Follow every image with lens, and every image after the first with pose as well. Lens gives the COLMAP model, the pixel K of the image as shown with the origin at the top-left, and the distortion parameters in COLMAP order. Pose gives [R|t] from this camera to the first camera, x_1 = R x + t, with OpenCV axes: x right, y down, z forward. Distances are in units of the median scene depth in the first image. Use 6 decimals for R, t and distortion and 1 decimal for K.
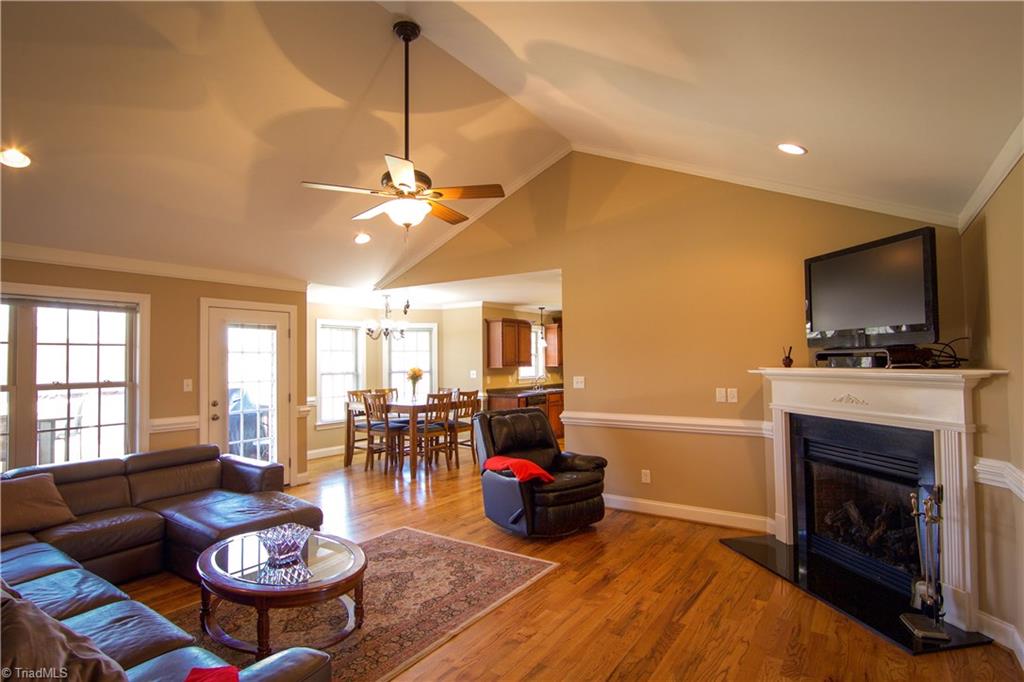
lens RADIAL K [[528.5, 0, 489.8], [0, 528.5, 346.1], [0, 0, 1]] dist [-0.015598, 0.004336]
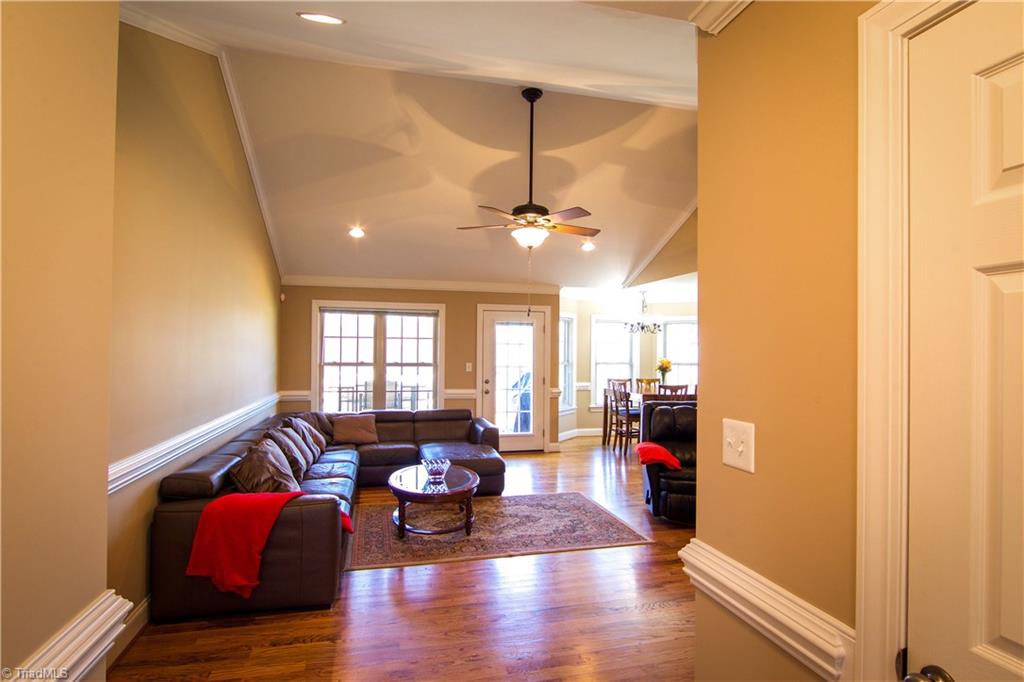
lens RADIAL K [[528.5, 0, 479.2], [0, 528.5, 347.5], [0, 0, 1]] dist [-0.015598, 0.004336]
pose [[0.741963, 0.013141, -0.670312, 0.424081], [0.000988, 0.999785, 0.020694, -0.007751], [0.670440, -0.016016, 0.741791, -0.031118]]
